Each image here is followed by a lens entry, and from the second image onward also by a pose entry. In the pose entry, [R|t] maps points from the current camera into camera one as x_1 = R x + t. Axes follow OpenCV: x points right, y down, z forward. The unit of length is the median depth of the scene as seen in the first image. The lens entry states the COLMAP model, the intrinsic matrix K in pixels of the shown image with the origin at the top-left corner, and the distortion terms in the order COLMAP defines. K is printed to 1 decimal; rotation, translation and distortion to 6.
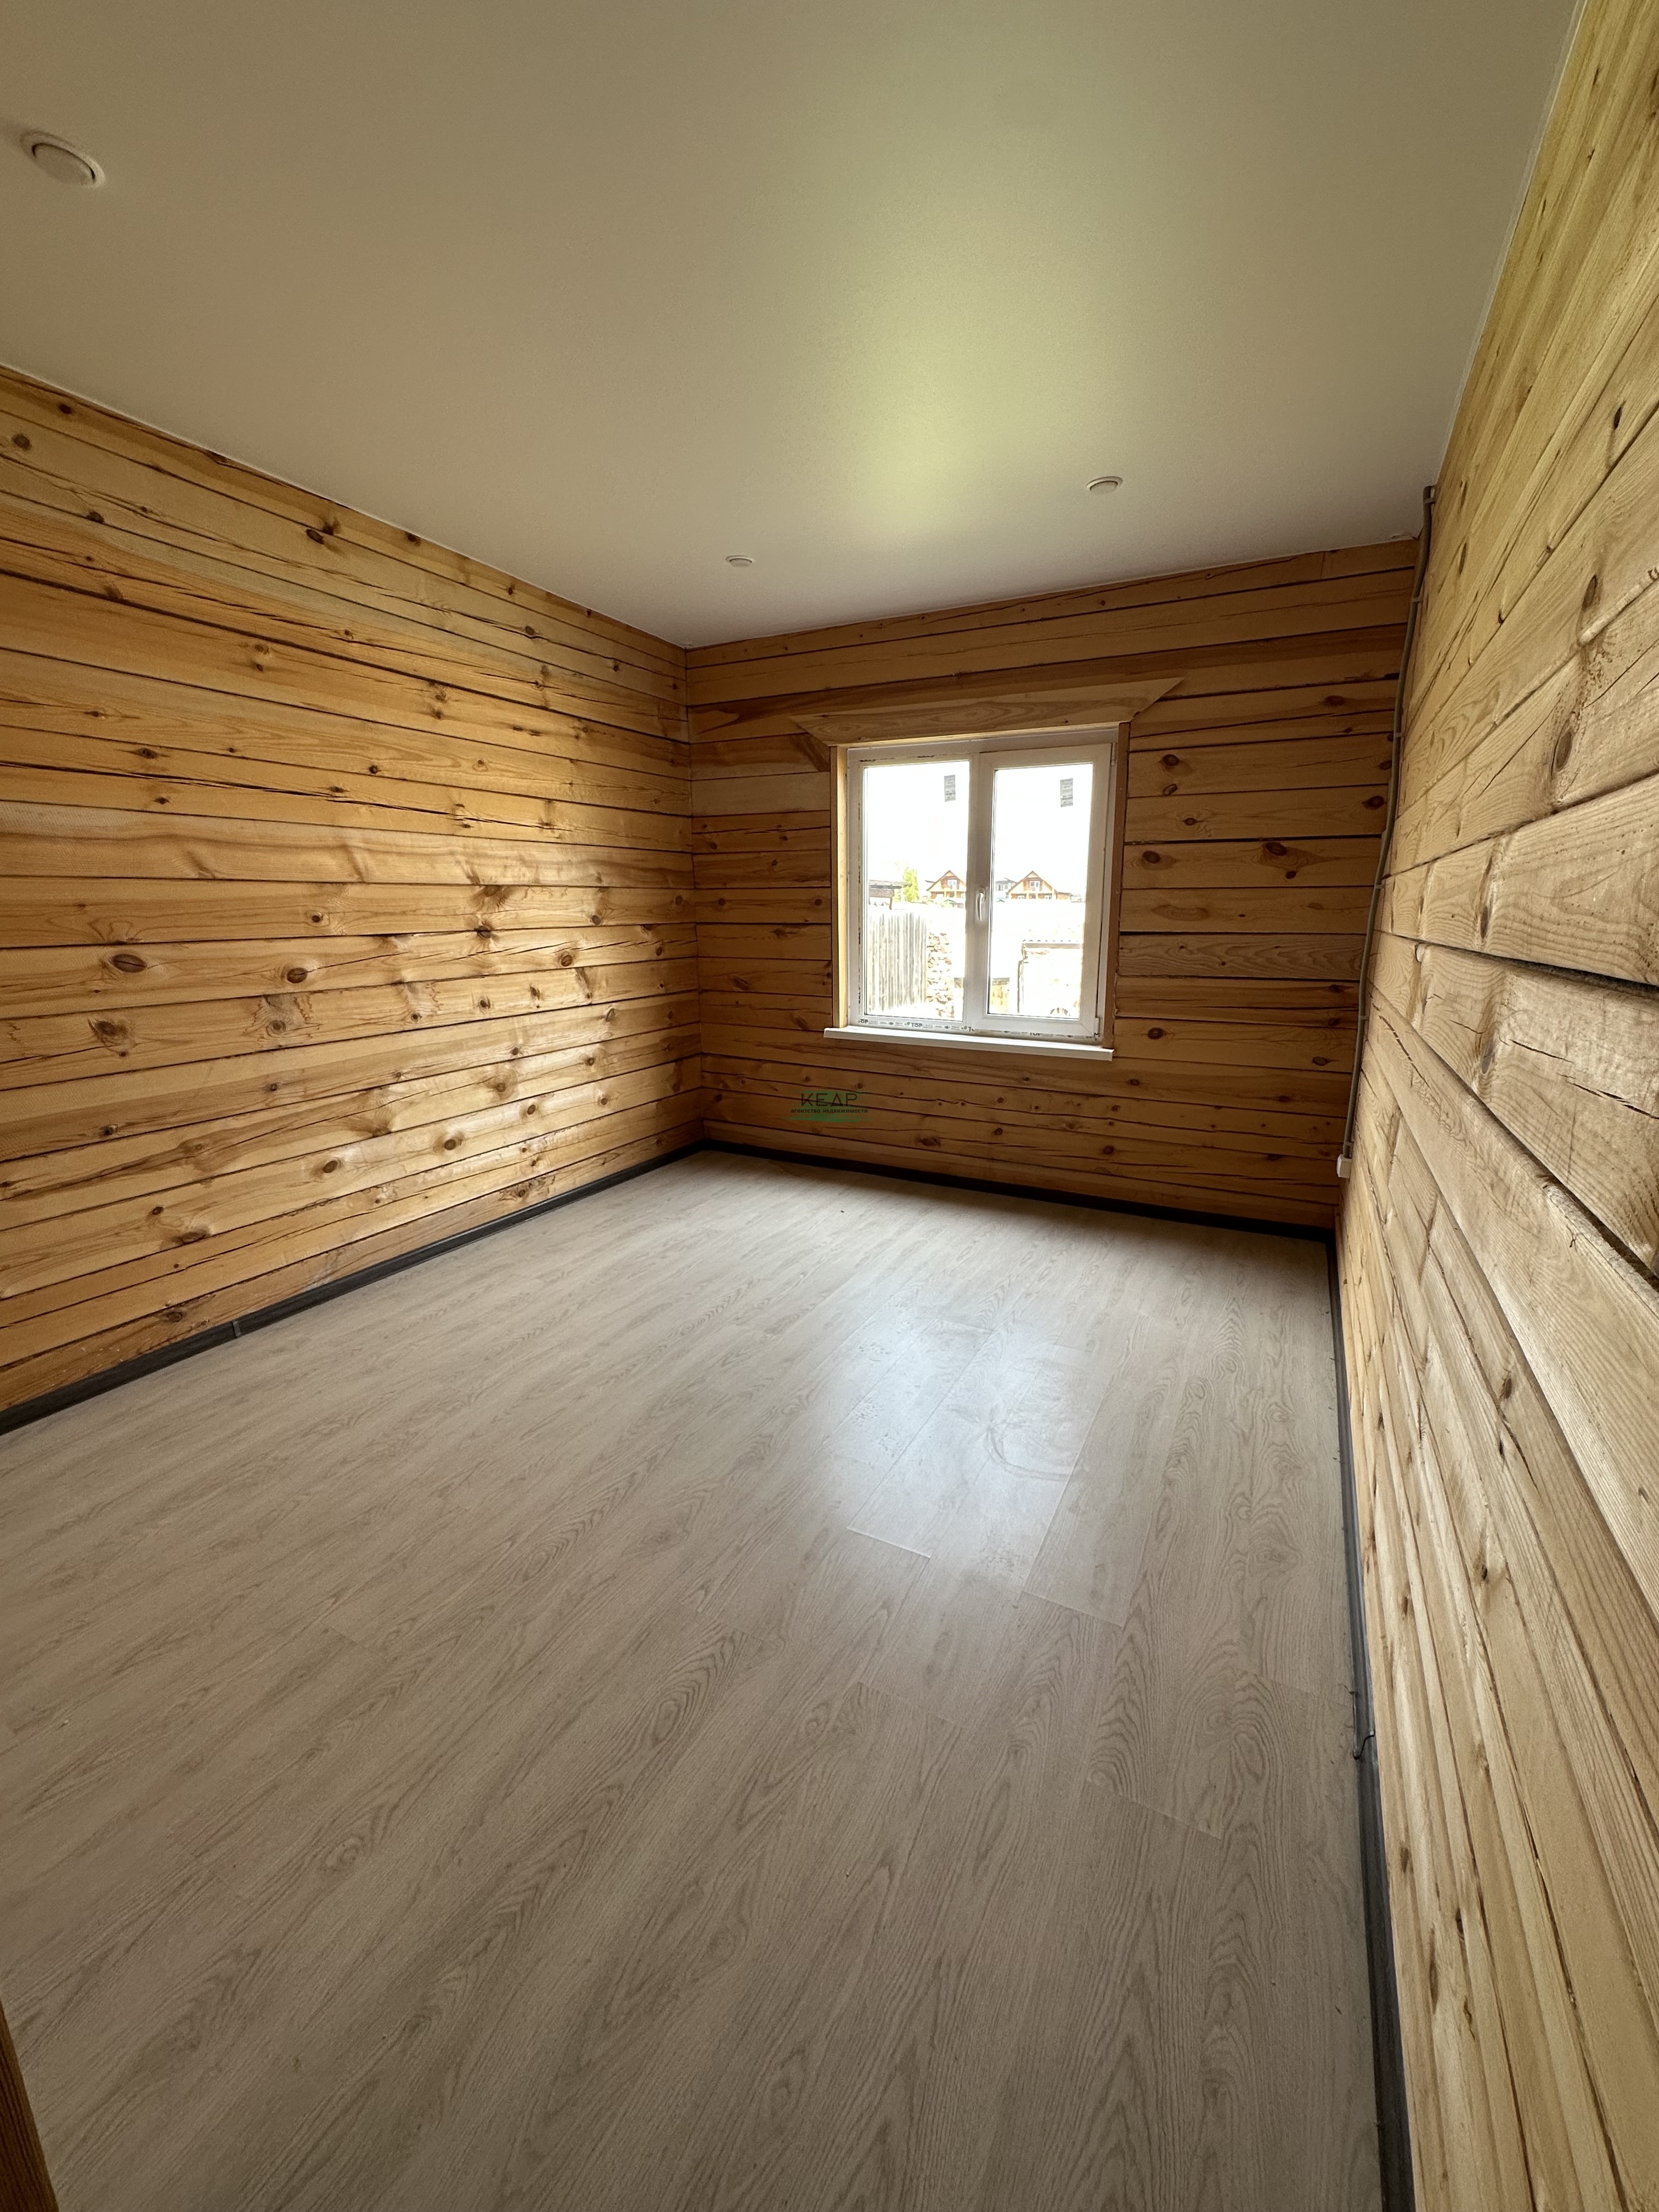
lens RADIAL K [[880.4, 0, 822.2], [0, 880.4, 1107.9], [0, 0, 1]] dist [-0.004367, 0.000181]
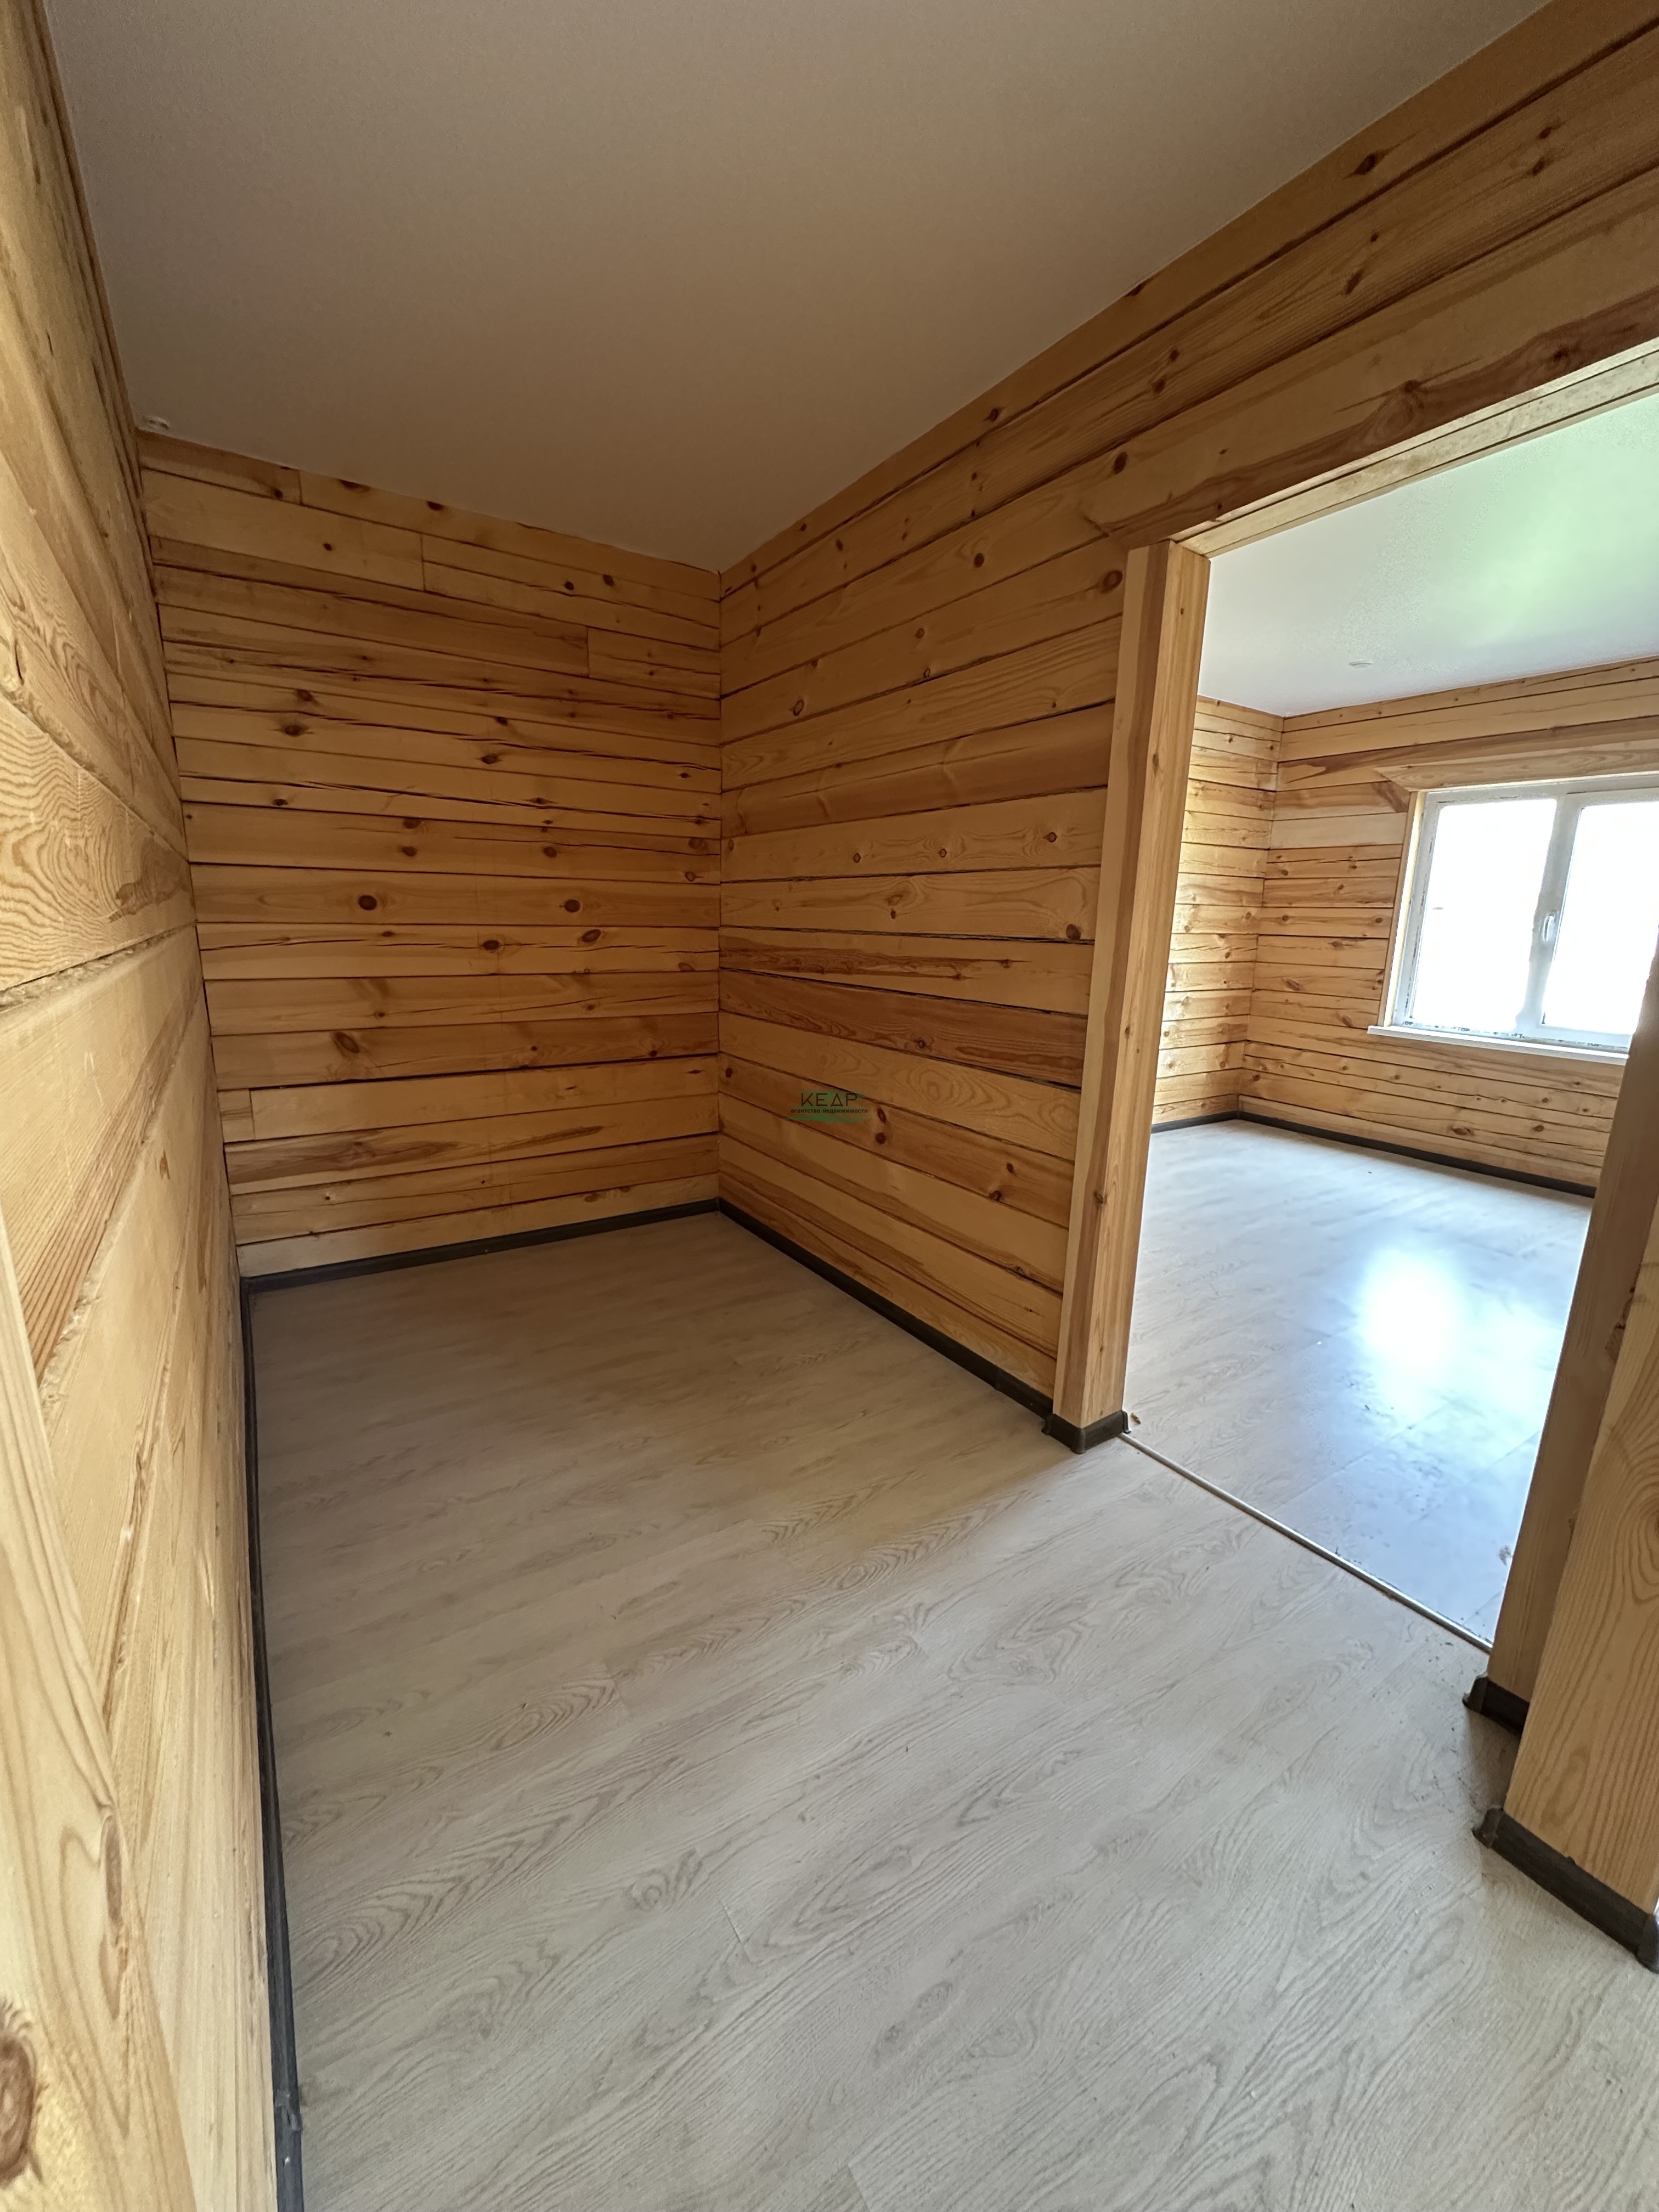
lens RADIAL K [[880.4, 0, 831.4], [0, 880.4, 1107.8], [0, 0, 1]] dist [-0.004367, 0.000181]
pose [[0.876161, 0.125713, -0.465337, -0.069255], [-0.133549, 0.990909, 0.016245, 0.098972], [0.463148, 0.047912, 0.884985, -0.390856]]
